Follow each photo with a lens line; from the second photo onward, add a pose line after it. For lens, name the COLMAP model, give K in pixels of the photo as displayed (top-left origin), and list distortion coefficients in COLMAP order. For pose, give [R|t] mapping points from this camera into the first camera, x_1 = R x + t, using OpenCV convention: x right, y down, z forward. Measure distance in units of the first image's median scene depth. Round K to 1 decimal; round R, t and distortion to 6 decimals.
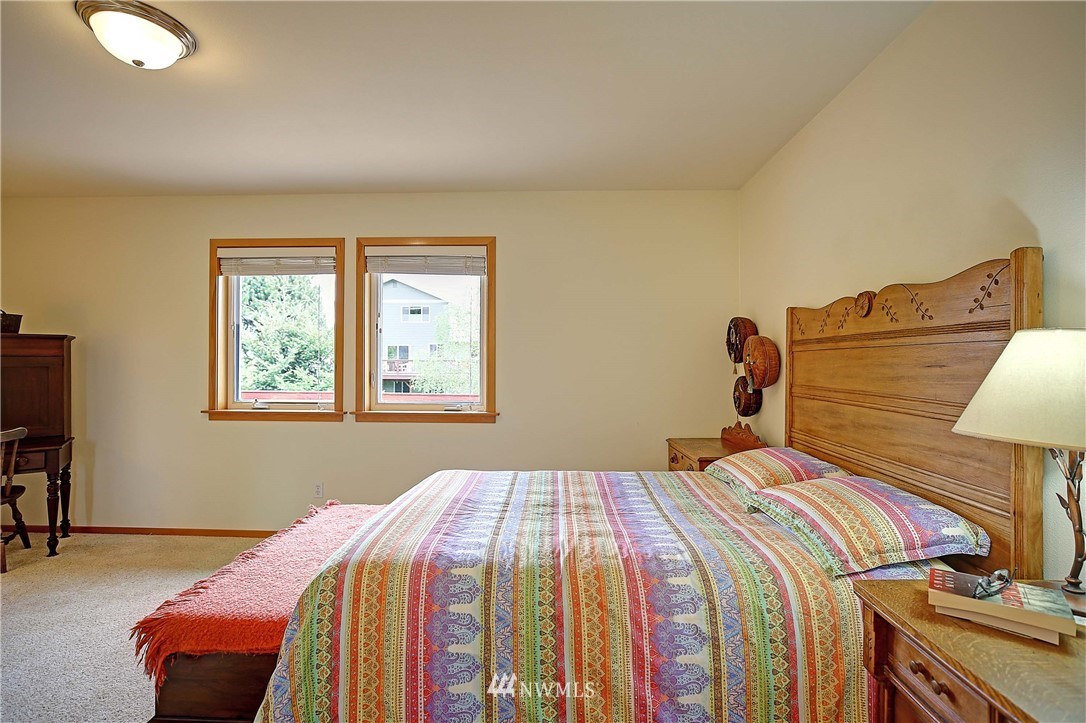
lens RADIAL K [[508.6, 0, 545.3], [0, 508.6, 362.8], [0, 0, 1]] dist [-0.017095, 0.006843]
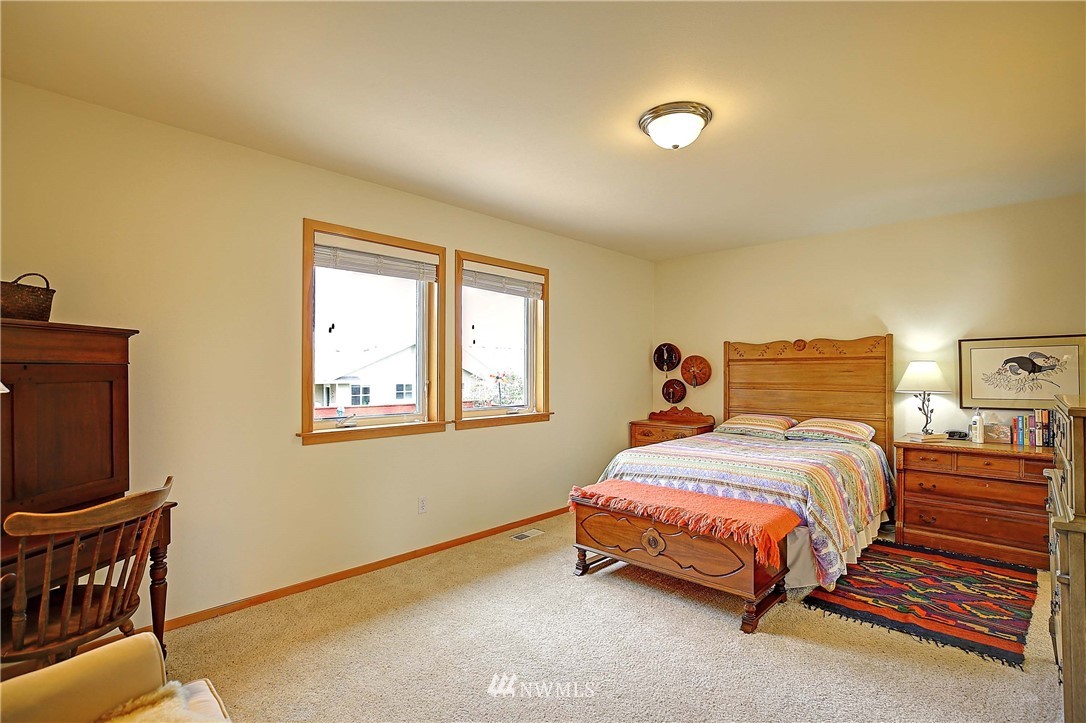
lens RADIAL K [[508.6, 0, 547.0], [0, 508.6, 365.6], [0, 0, 1]] dist [-0.017095, 0.006843]
pose [[0.663470, 0.004510, 0.748189, -1.014732], [0.003171, 0.999956, -0.008839, -0.003350], [-0.748196, 0.008237, 0.663427, 0.185921]]
